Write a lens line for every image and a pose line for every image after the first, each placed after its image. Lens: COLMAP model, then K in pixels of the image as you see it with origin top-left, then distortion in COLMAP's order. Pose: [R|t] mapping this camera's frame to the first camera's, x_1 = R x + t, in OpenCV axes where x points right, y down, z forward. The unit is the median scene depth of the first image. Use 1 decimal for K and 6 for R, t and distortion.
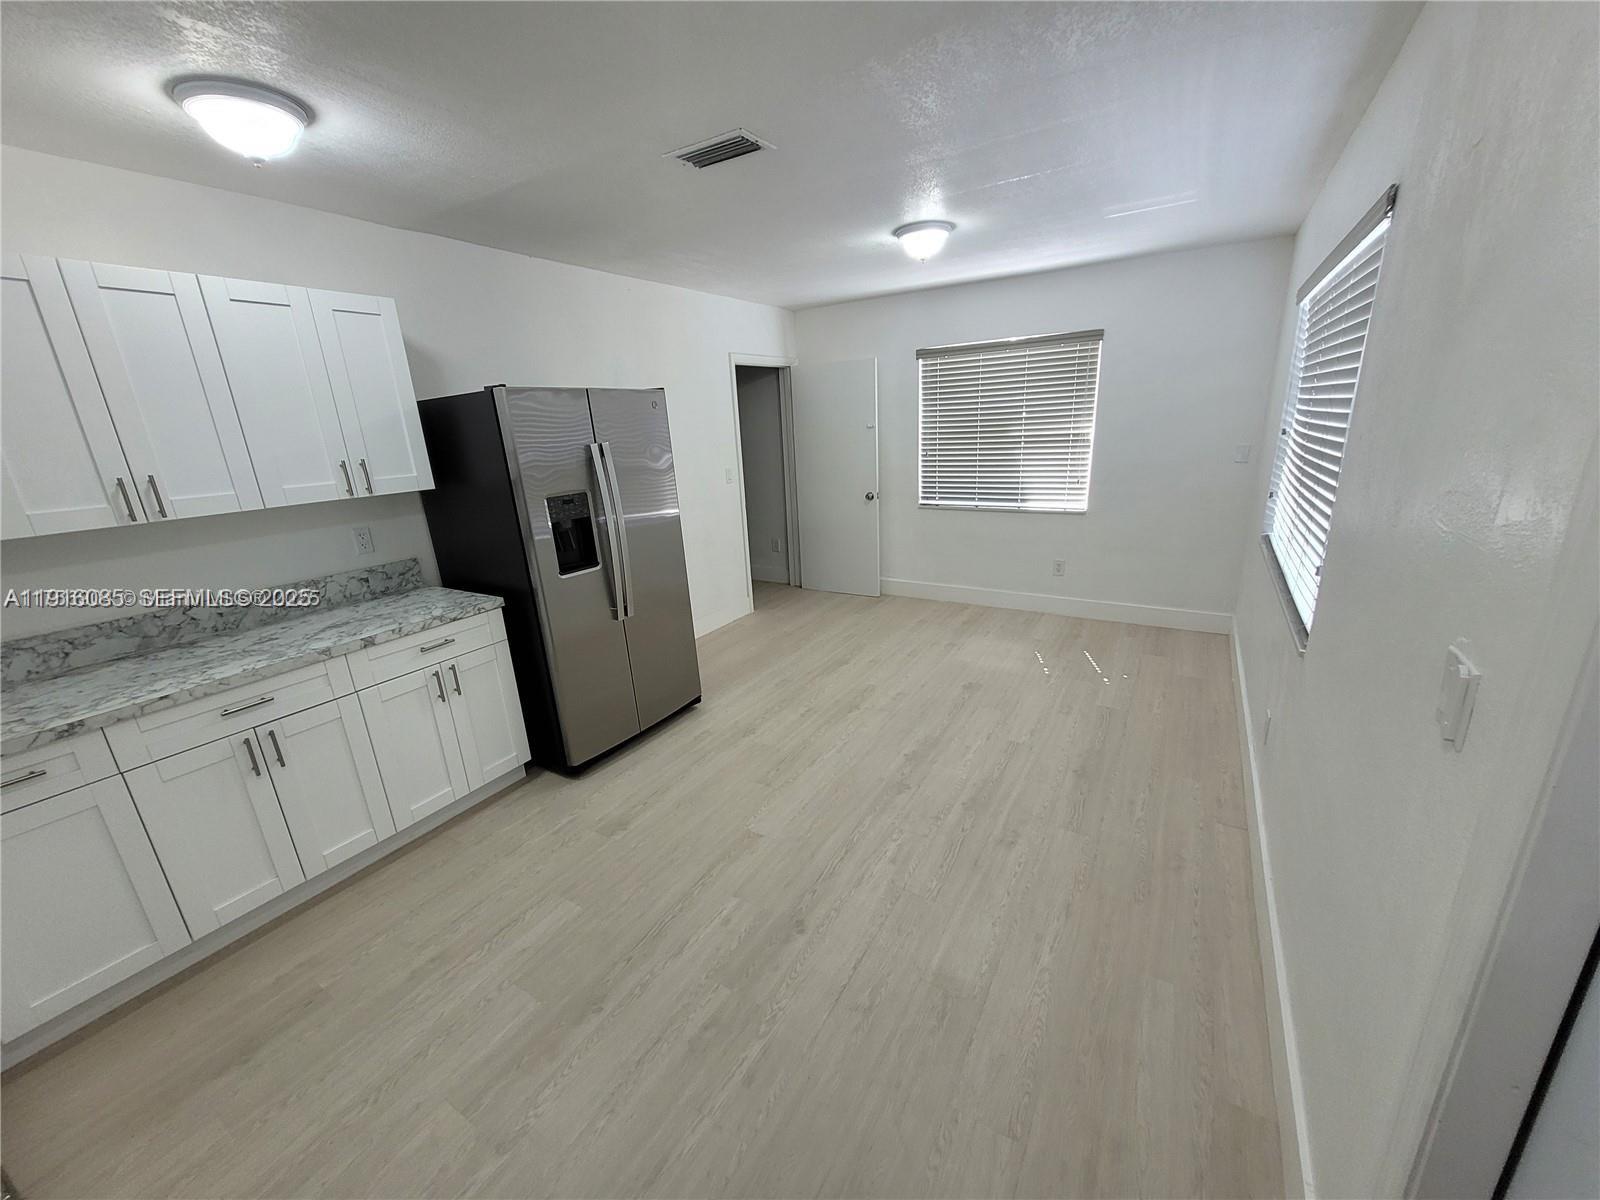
lens RADIAL K [[632.5, 0, 800.0], [0, 632.5, 600.0], [0, 0, 1]] dist [0.011625, -0.000024]
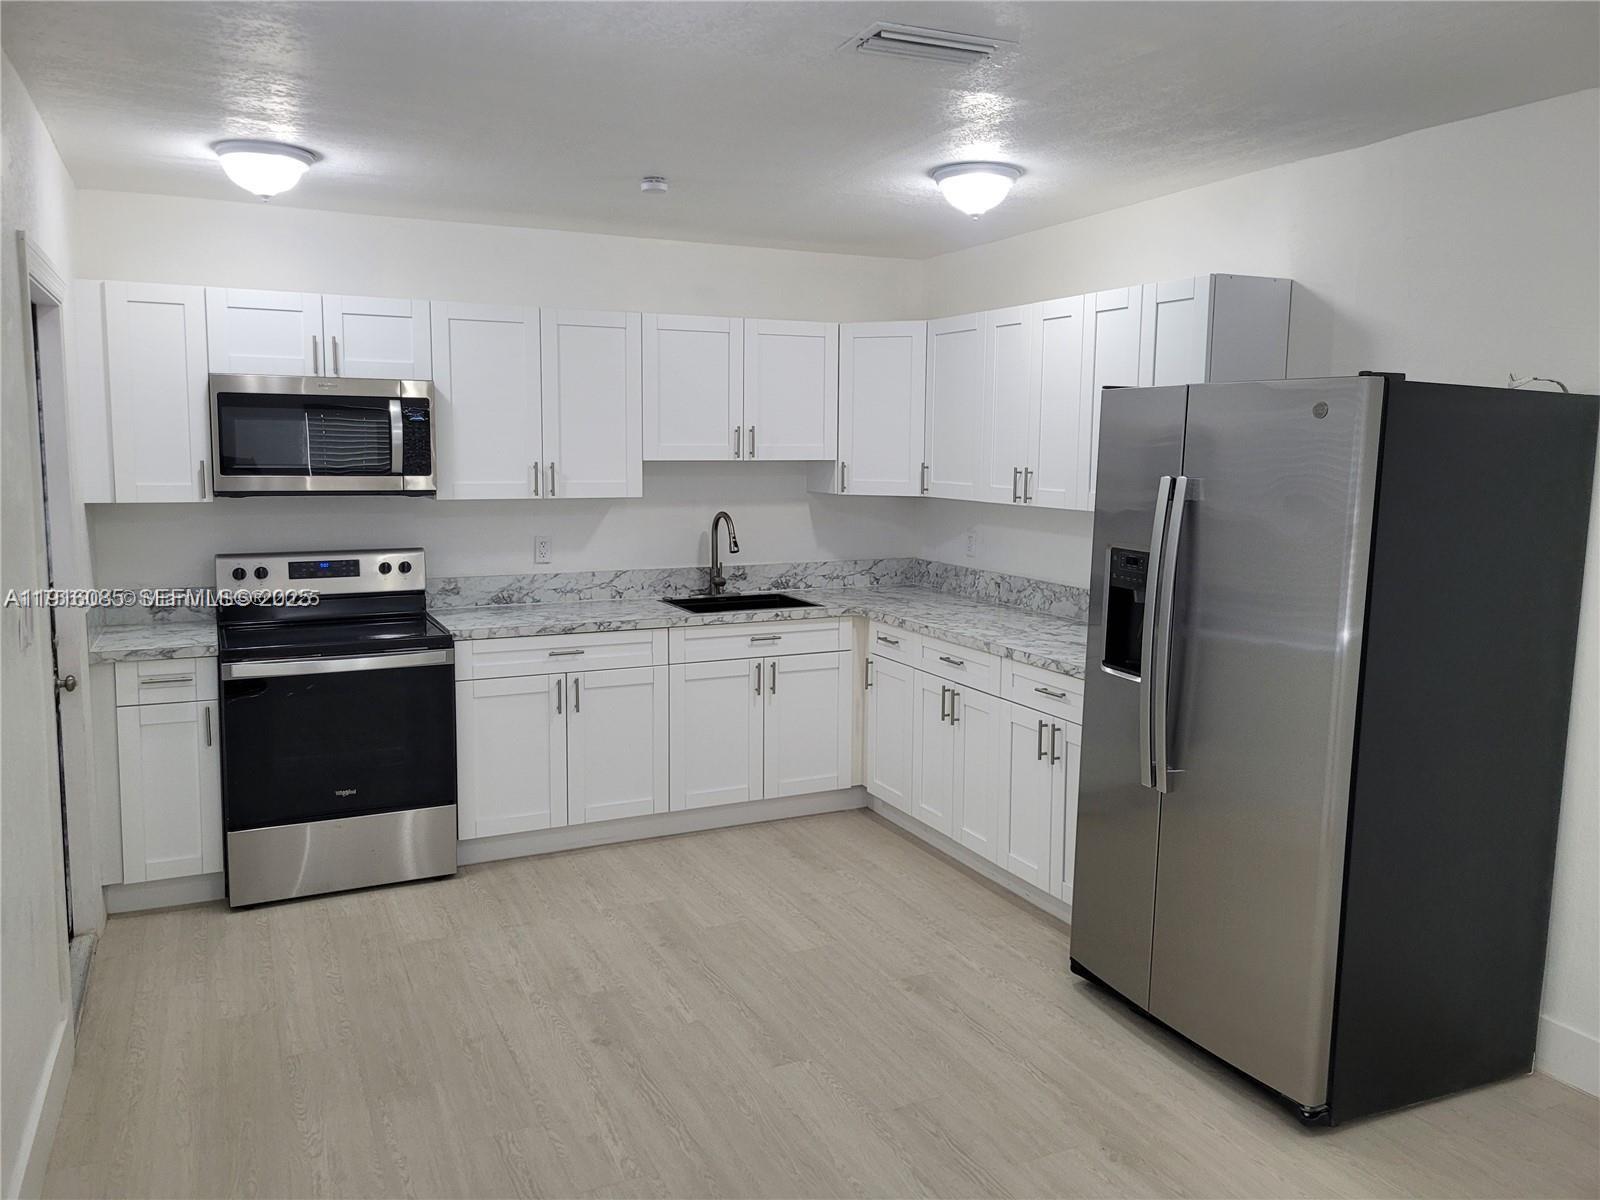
lens RADIAL K [[1206.5, 0, 800.0], [0, 1206.5, 600.0], [0, 0, 1]] dist [-0.001102, -0.000722]
pose [[-0.553610, 0.147463, -0.819616, 1.035255], [-0.221545, 0.922652, 0.315644, -0.548089], [0.802766, 0.356326, -0.478120, 1.729476]]
